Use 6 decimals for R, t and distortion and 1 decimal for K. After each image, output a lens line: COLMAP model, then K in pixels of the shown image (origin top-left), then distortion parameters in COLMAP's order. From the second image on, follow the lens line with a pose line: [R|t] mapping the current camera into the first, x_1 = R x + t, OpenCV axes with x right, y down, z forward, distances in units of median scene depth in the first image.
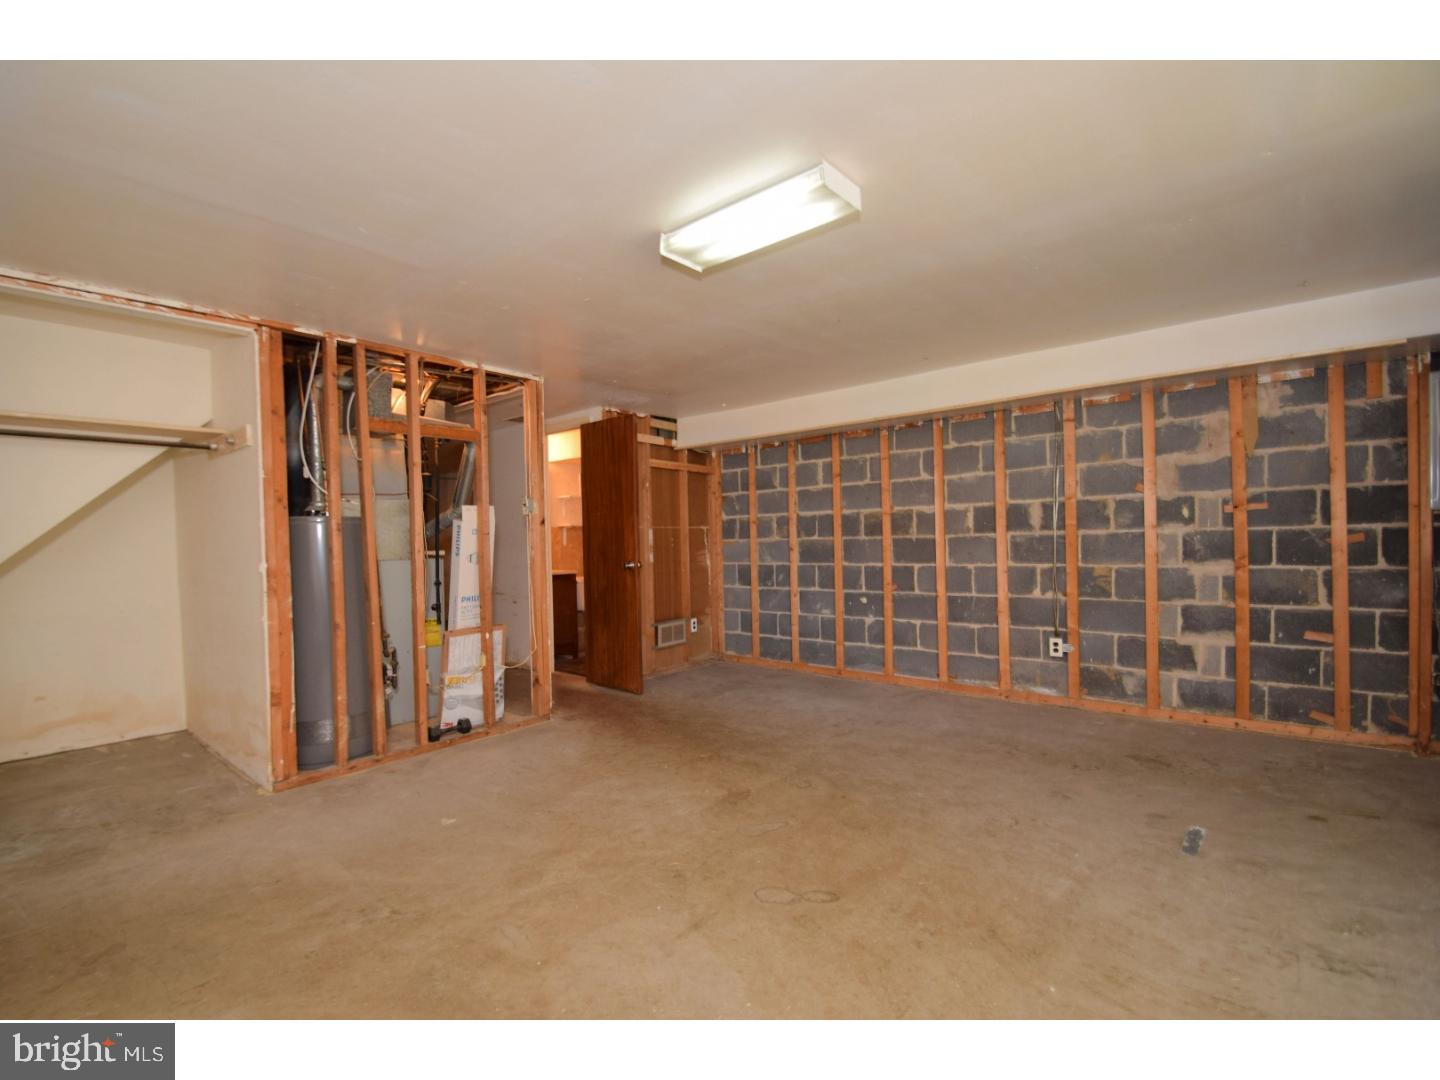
lens RADIAL K [[645.4, 0, 670.9], [0, 645.4, 556.8], [0, 0, 1]] dist [0.008483, -0.015245]
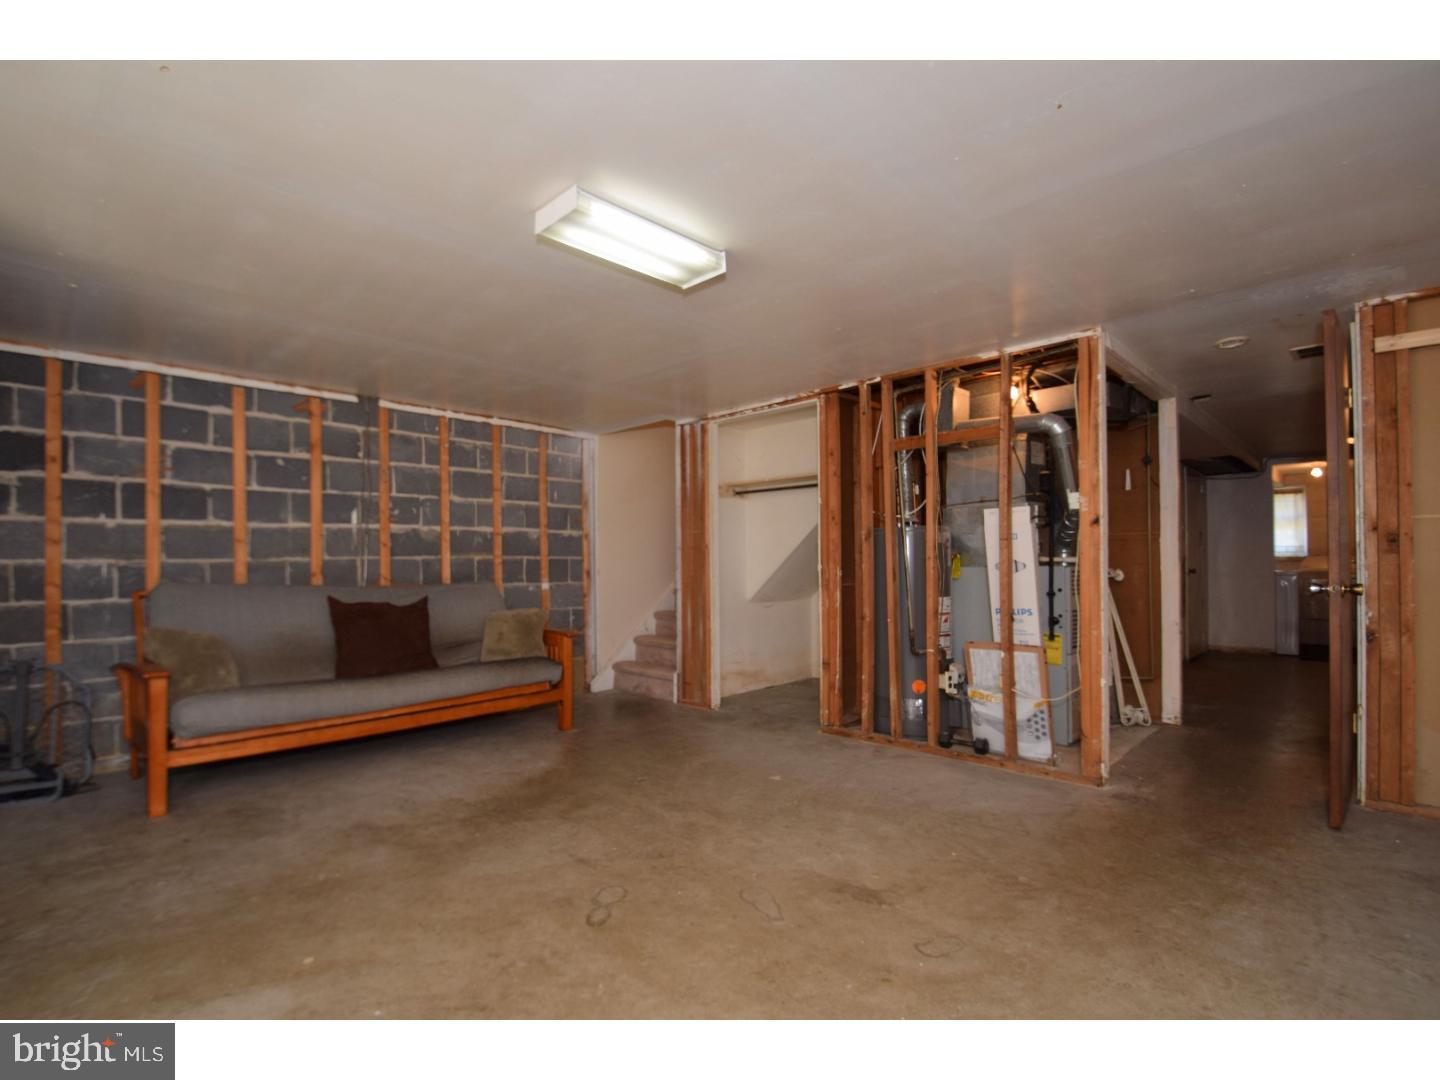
lens RADIAL K [[686.6, 0, 716.1], [0, 686.6, 557.0], [0, 0, 1]] dist [0.001480, -0.014497]
pose [[-0.022502, 0.014911, -0.999636, 0.862479], [-0.011343, 0.999821, 0.015169, -0.027139], [0.999682, 0.011680, -0.022328, 0.816181]]
